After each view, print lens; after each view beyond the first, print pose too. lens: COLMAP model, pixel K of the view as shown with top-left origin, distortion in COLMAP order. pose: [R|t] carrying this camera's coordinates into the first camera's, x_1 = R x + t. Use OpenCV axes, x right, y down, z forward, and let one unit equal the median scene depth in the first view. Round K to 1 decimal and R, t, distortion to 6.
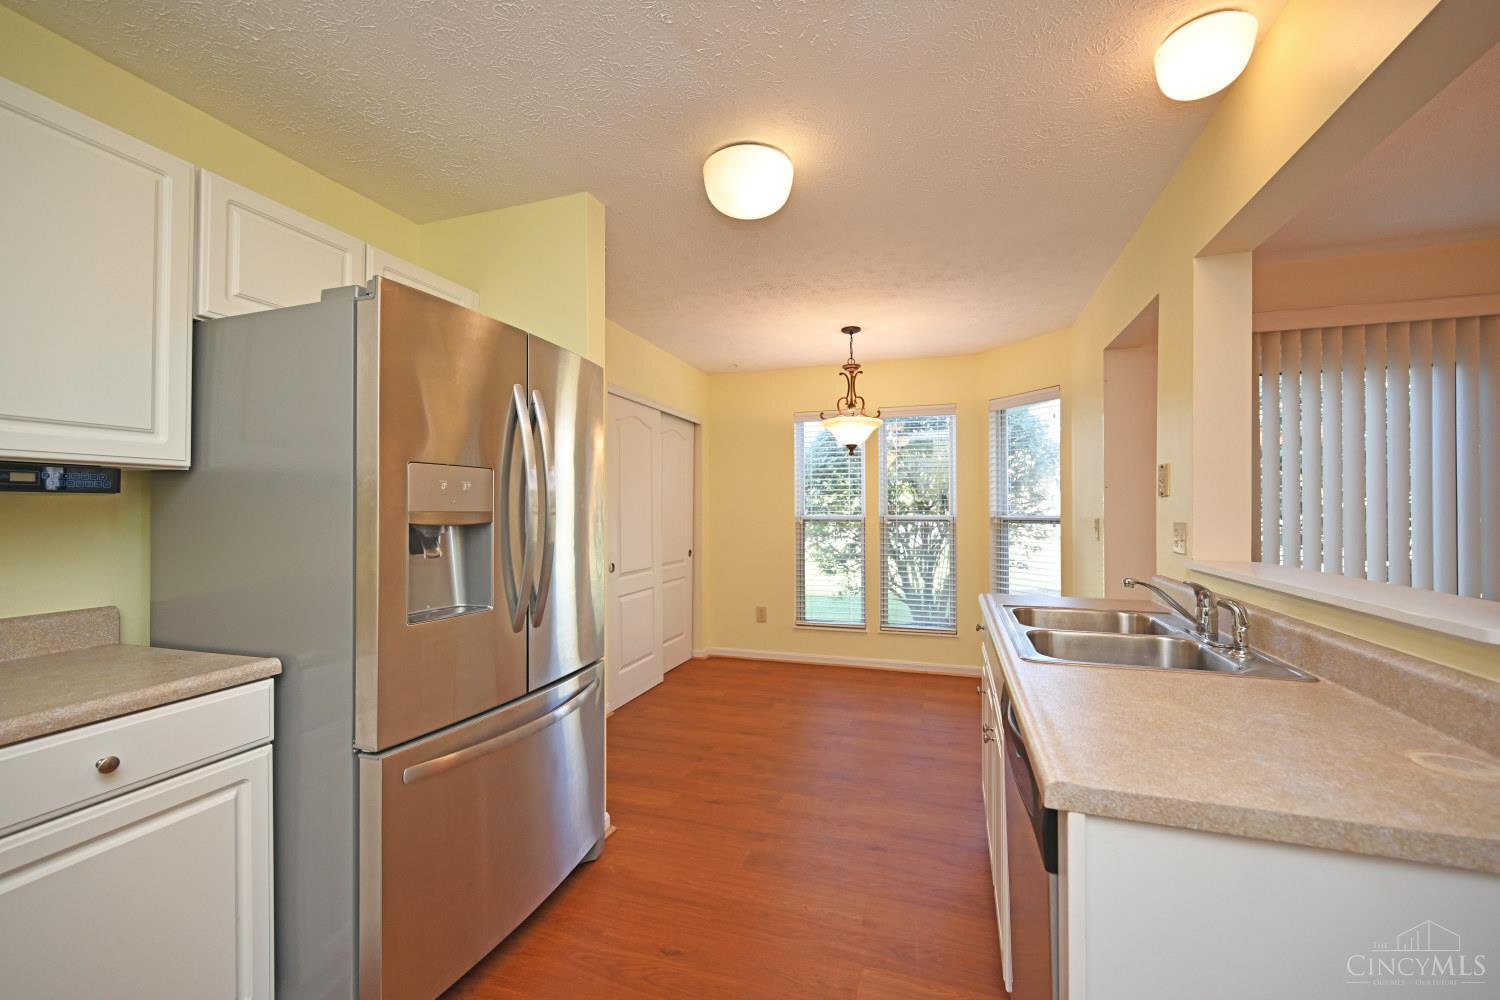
lens RADIAL K [[588.6, 0, 754.5], [0, 588.6, 502.7], [0, 0, 1]] dist [0.000843, 0.000315]
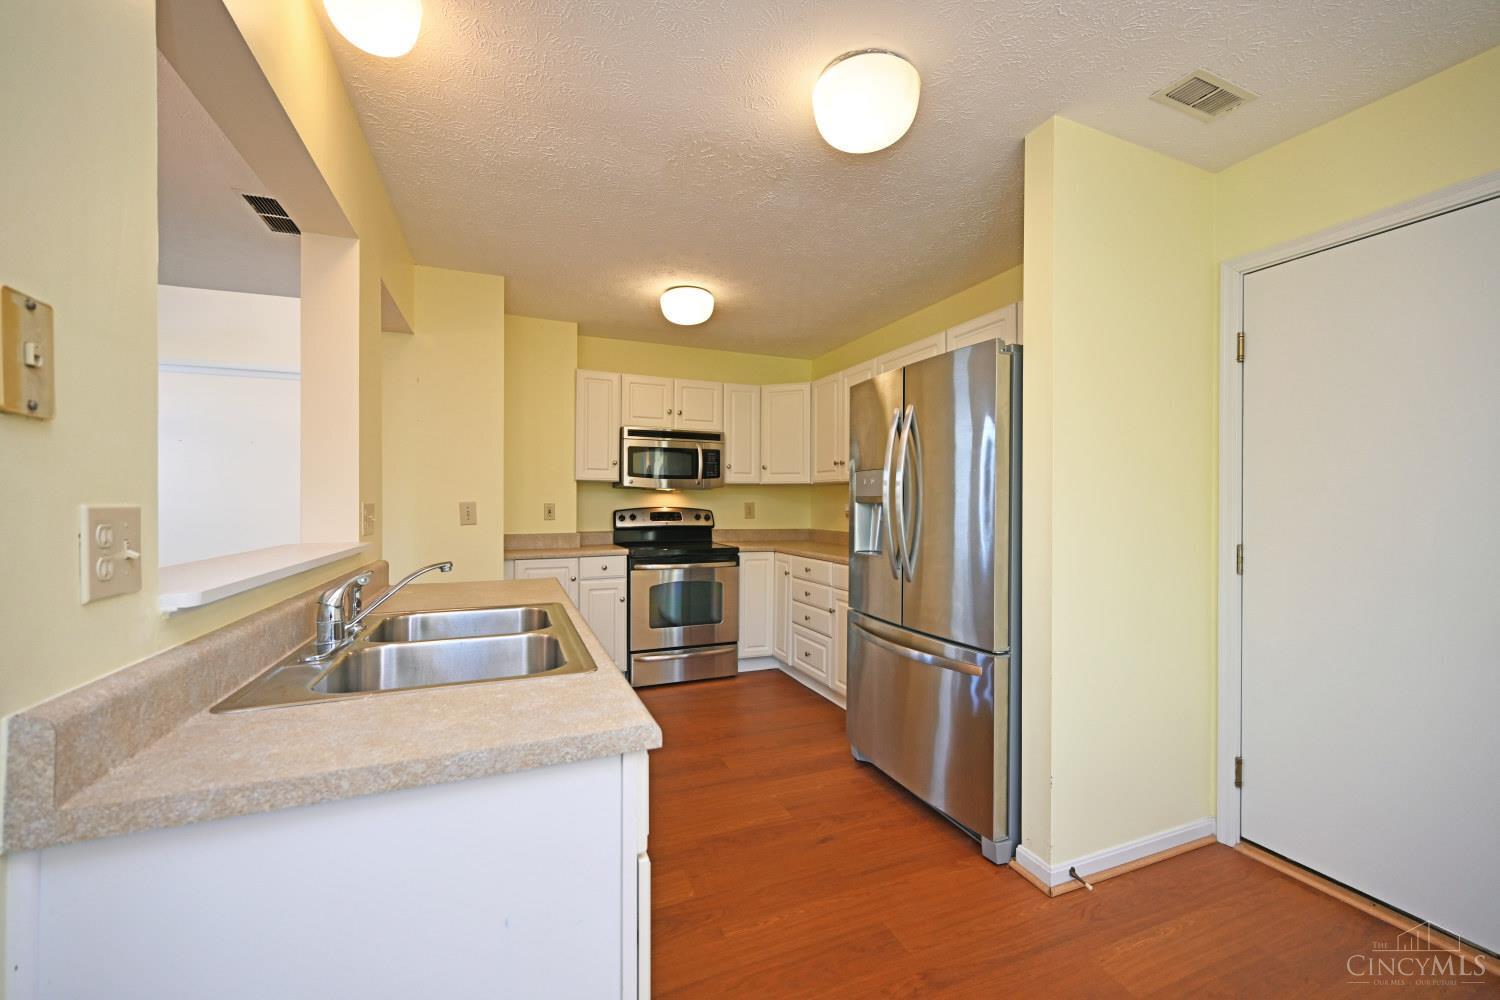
lens RADIAL K [[588.6, 0, 754.5], [0, 588.6, 502.7], [0, 0, 1]] dist [0.000843, 0.000315]
pose [[-0.759112, 0.000640, -0.650960, 0.803300], [0.003607, 0.999988, -0.003223, 0.034974], [0.650950, -0.004795, -0.759105, 1.865653]]
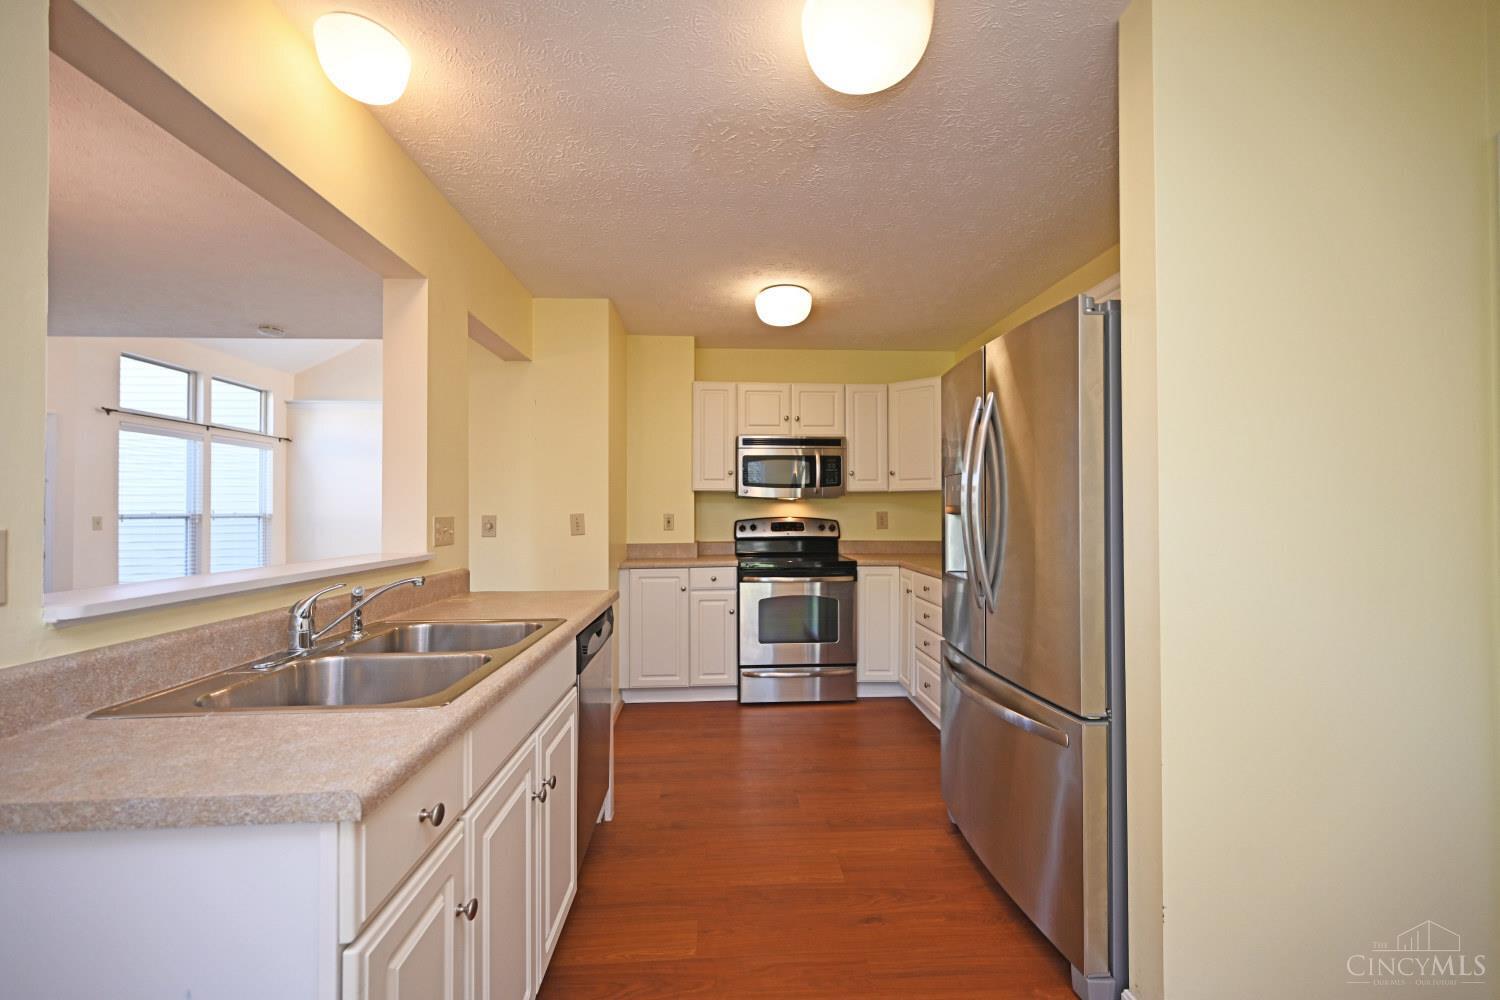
lens RADIAL K [[589.6, 0, 752.6], [0, 589.6, 500.5], [0, 0, 1]] dist [0.001167, 0.000194]
pose [[-0.931073, -0.000044, -0.364834, 0.446937], [0.008308, 0.999738, -0.021321, 0.026329], [0.364739, -0.022882, -0.930828, 1.924973]]
